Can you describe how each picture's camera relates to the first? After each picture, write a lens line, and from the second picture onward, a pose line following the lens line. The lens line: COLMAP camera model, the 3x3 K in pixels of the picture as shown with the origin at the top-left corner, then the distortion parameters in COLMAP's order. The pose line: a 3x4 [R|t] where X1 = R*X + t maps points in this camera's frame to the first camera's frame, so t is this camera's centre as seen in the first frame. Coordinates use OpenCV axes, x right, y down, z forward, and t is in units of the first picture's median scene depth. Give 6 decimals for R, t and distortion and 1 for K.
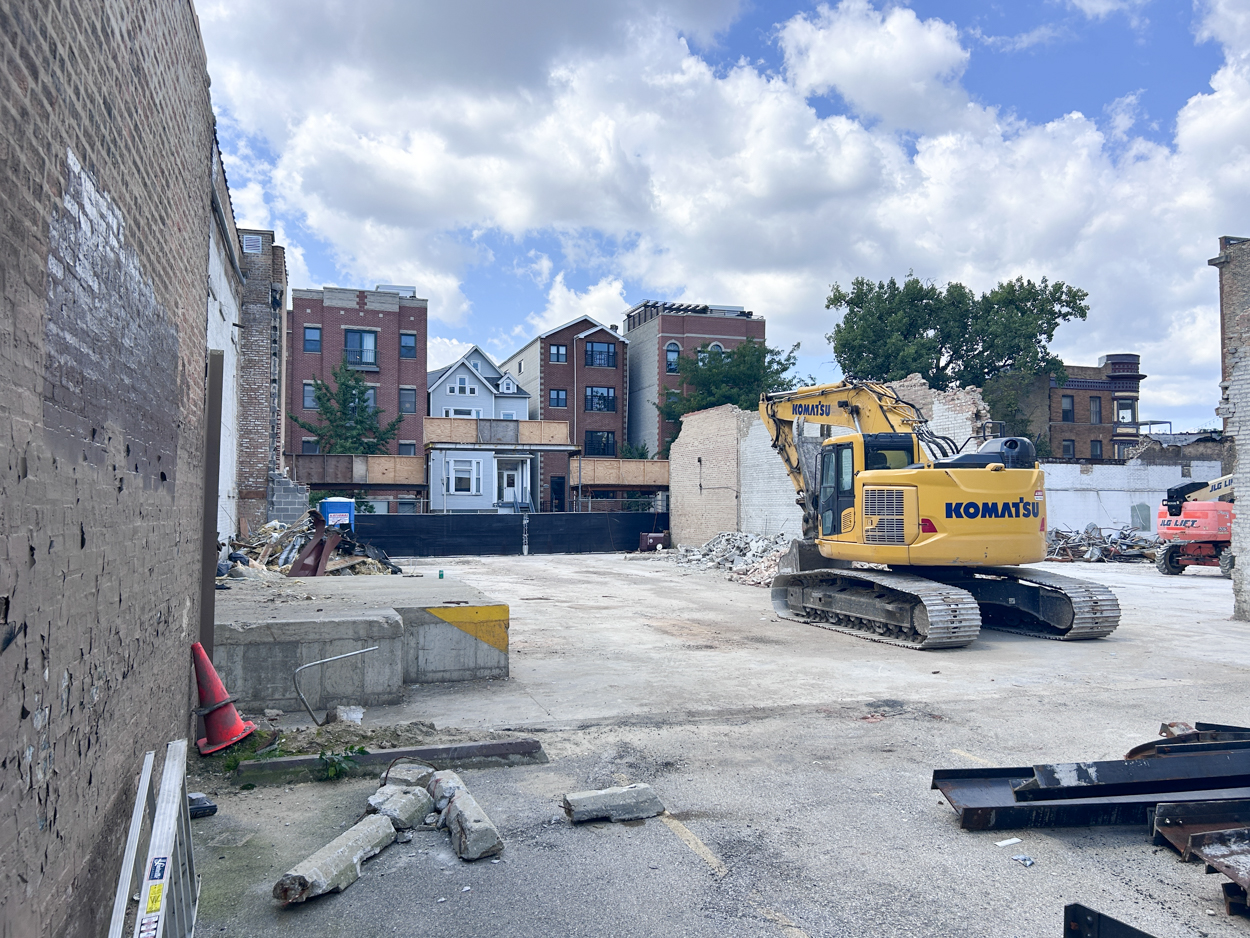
lens RADIAL K [[961.7, 0, 626.5], [0, 961.7, 463.1], [0, 0, 1]] dist [0.064736, -0.056238]
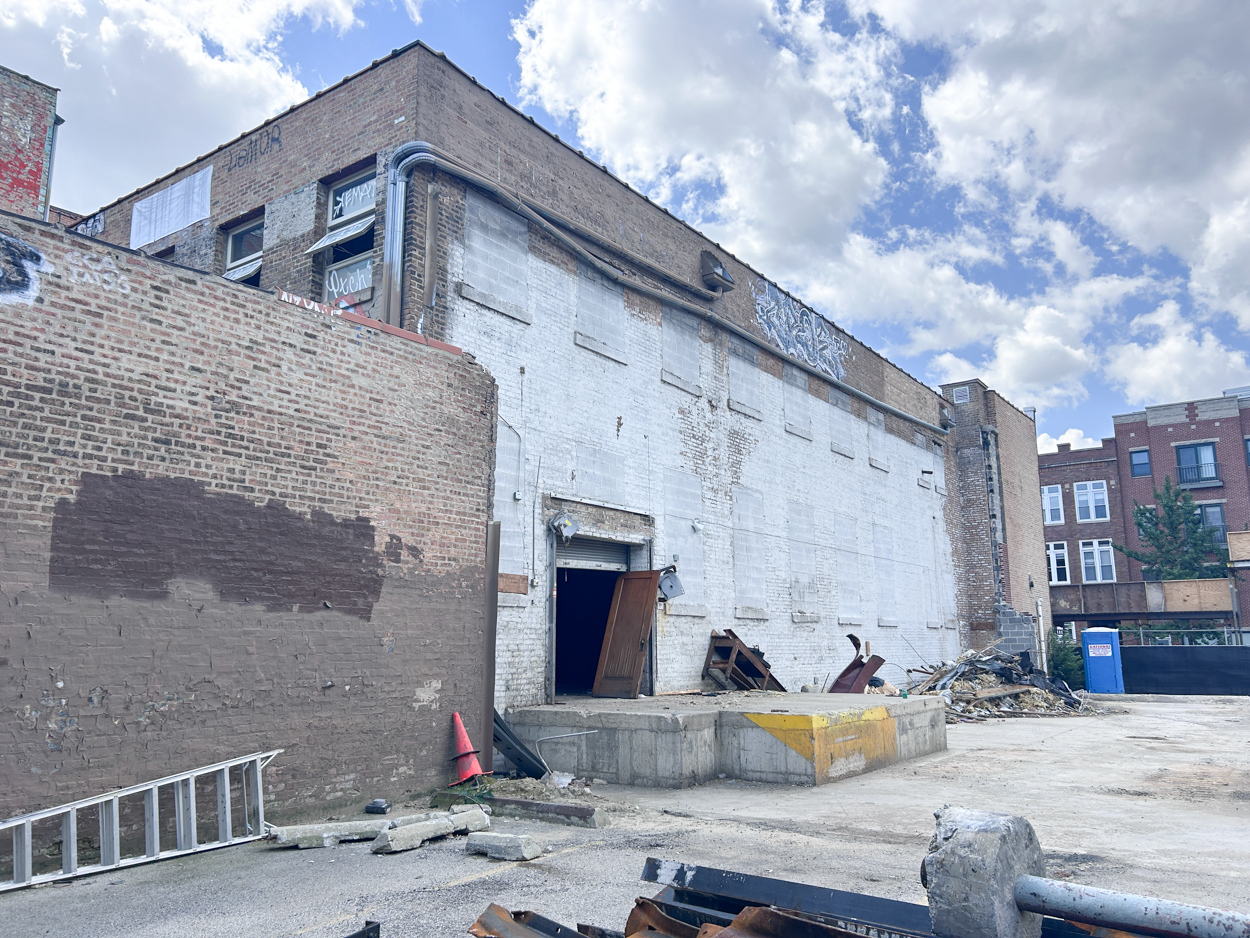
lens RADIAL K [[935.3, 0, 628.4], [0, 935.3, 476.4], [0, 0, 1]] dist [0.091097, -0.143157]
pose [[0.589161, -0.152832, -0.793430, 0.228314], [0.046889, 0.986761, -0.155255, 0.013733], [0.806654, 0.054267, 0.588527, 0.073840]]
